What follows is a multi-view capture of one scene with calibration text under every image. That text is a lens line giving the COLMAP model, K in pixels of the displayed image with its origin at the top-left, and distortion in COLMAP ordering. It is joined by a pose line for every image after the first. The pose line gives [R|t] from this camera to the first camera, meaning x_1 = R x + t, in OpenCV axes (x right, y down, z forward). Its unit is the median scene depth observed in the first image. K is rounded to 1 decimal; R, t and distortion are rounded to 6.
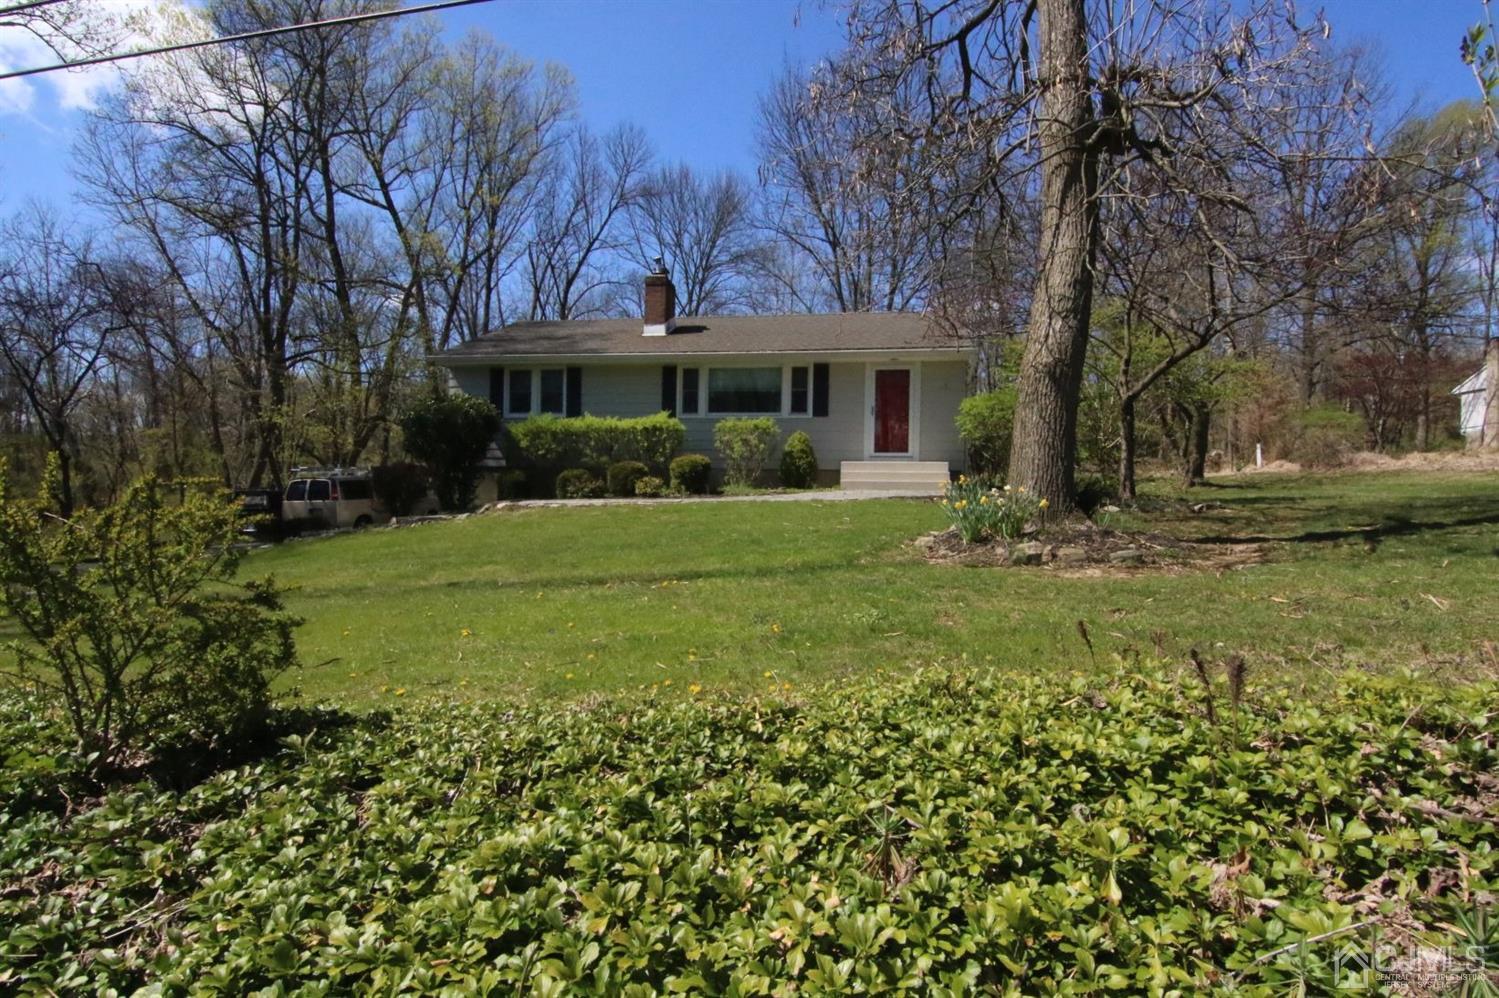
lens RADIAL K [[767.1, 0, 748.2], [0, 767.1, 497.4], [0, 0, 1]] dist [-0.003806, -0.000536]
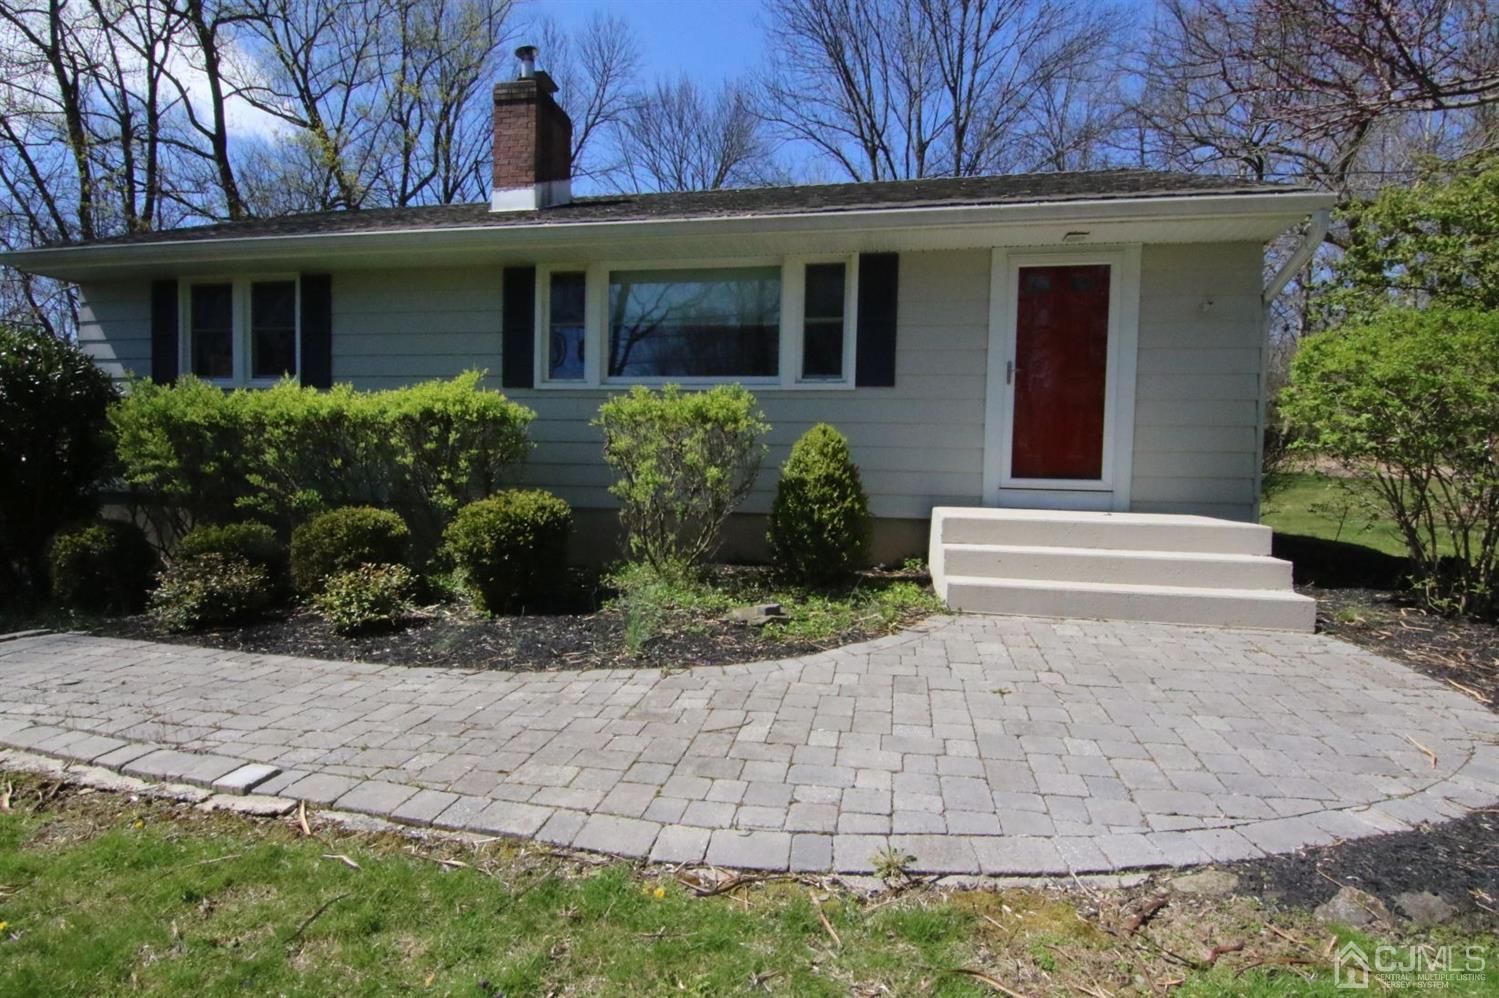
lens RADIAL K [[767.1, 0, 750.6], [0, 767.1, 495.8], [0, 0, 1]] dist [-0.003806, -0.000536]
pose [[0.999581, 0.007763, -0.027898, 0.040237], [-0.006858, 0.999452, 0.032390, -0.060189], [0.028134, -0.032185, 0.999086, 0.588314]]
